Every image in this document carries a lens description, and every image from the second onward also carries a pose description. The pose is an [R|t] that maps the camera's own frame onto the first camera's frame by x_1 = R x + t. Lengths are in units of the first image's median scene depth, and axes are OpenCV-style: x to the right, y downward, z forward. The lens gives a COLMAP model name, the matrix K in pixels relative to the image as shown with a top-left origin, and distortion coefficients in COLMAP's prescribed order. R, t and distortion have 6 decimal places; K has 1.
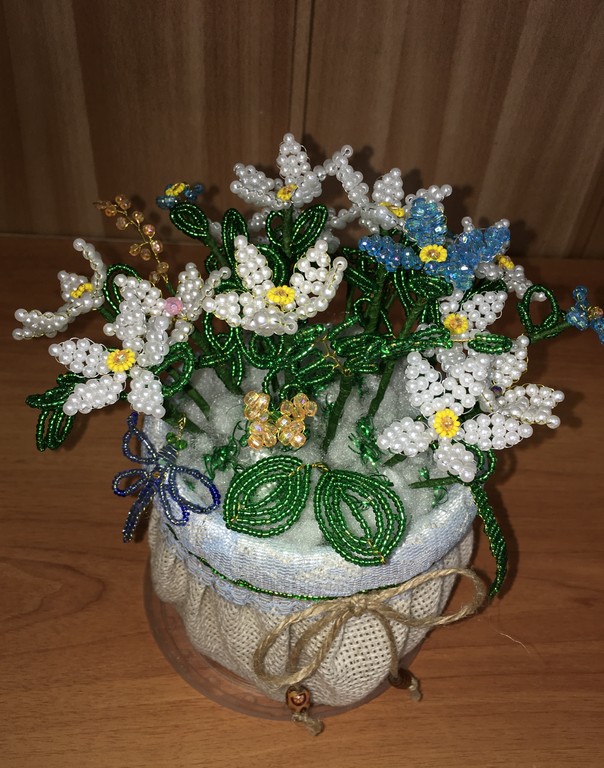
lens RADIAL K [[717.8, 0, 301.3], [0, 717.8, 421.3], [0, 0, 1]] dist [0.039182, 0.001345]
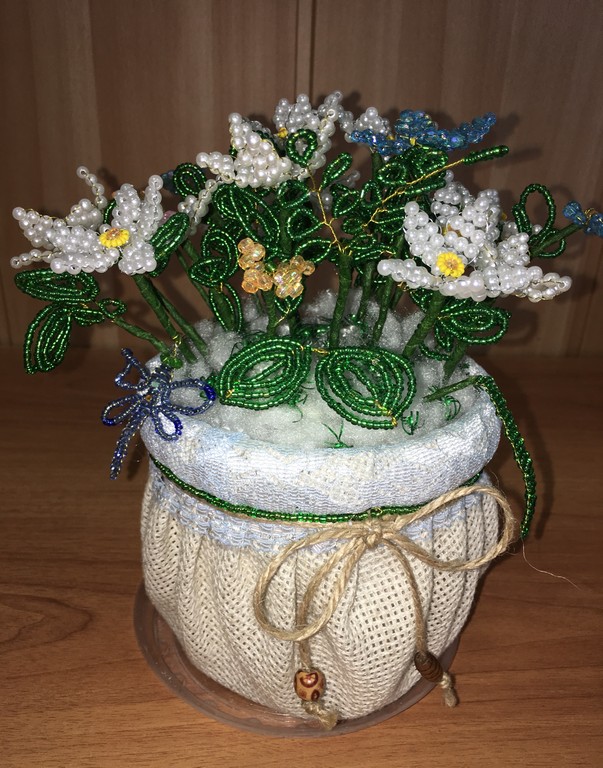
lens RADIAL K [[707.1, 0, 300.9], [0, 707.1, 401.4], [0, 0, 1]] dist [0.036175, -0.006699]
pose [[0.999420, -0.032077, -0.011390, 0.006593], [0.027043, 0.951445, -0.306627, 0.335168], [0.020672, 0.306142, 0.951762, 0.115512]]
